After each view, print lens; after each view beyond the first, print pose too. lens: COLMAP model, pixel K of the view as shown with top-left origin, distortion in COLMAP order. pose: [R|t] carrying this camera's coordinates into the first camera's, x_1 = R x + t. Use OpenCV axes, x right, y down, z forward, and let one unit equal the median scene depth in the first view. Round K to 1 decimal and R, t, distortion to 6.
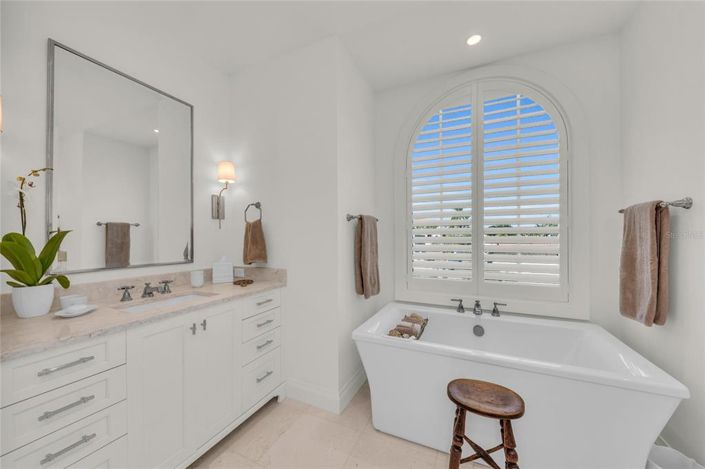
lens RADIAL K [[252.3, 0, 353.4], [0, 252.3, 235.5], [0, 0, 1]] dist [0.000601, -0.003927]
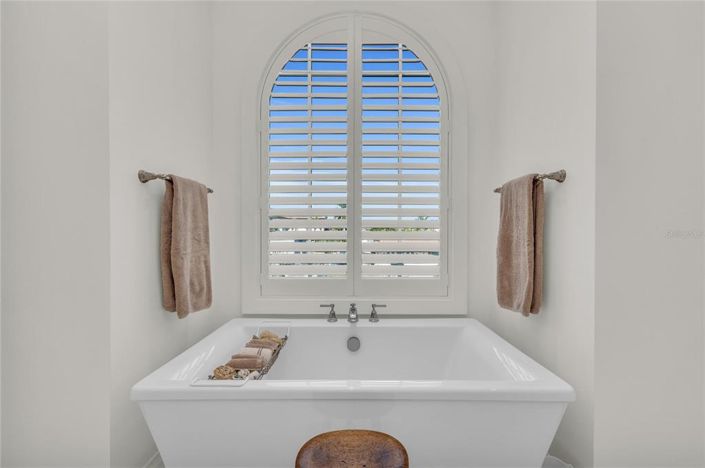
lens RADIAL K [[286.8, 0, 352.5], [0, 286.8, 234.0], [0, 0, 1]] dist [0.000117, 0.000018]
pose [[0.910681, 0.007390, 0.413045, 0.153384], [-0.006637, 0.999973, -0.003256, 0.059738], [-0.413057, 0.000224, 0.910705, 0.248356]]
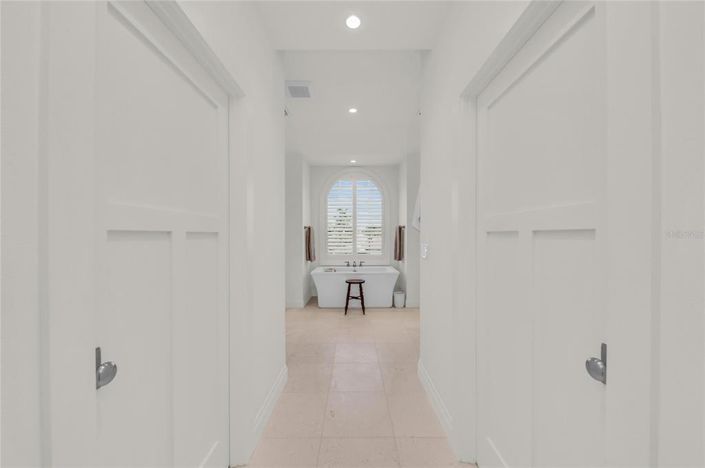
lens RADIAL K [[252.3, 0, 353.4], [0, 252.3, 235.0], [0, 0, 1]] dist [0.000601, -0.003927]
pose [[0.907651, 0.006682, 0.419673, -0.651406], [-0.004858, 0.999974, -0.005415, 0.011090], [-0.419698, 0.002876, 0.907659, -1.448980]]
